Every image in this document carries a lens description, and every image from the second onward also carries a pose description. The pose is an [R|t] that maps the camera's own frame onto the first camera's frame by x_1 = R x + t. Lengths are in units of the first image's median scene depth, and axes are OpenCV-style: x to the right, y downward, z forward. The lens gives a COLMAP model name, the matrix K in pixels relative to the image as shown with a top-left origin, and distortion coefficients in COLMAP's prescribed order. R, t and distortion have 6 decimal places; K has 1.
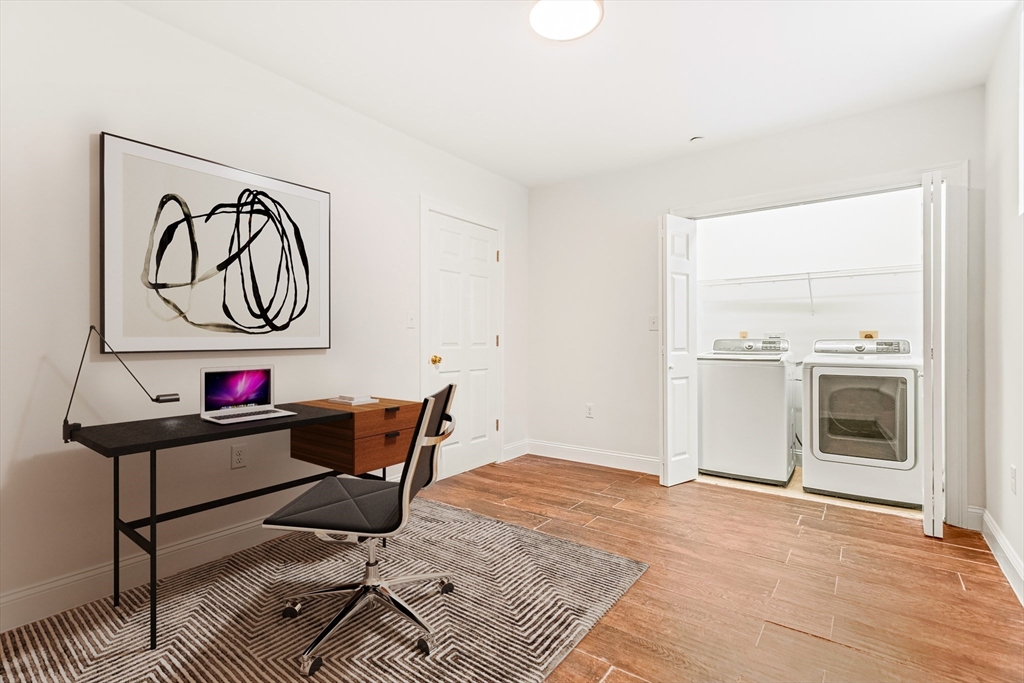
lens RADIAL K [[481.1, 0, 514.8], [0, 481.1, 340.9], [0, 0, 1]] dist [0.016083, -0.000432]
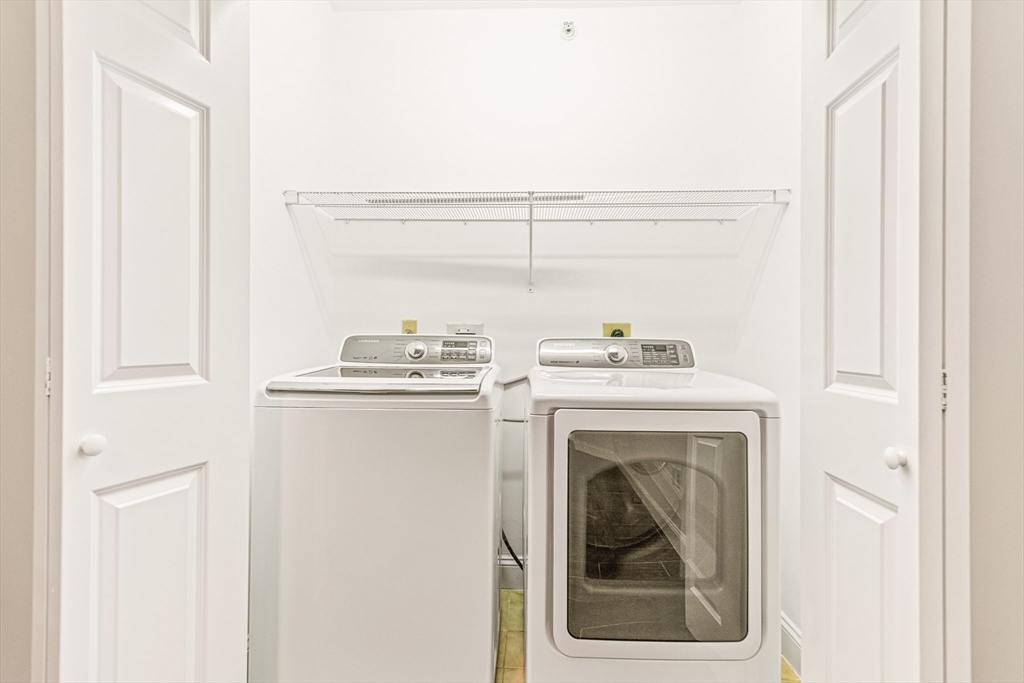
lens RADIAL K [[481.1, 0, 514.8], [0, 481.1, 340.9], [0, 0, 1]] dist [0.016083, -0.000432]
pose [[0.823277, 0.005702, 0.567611, 0.333760], [-0.008026, 0.999967, 0.001595, -0.000694], [-0.567583, -0.005869, 0.823296, 0.630526]]
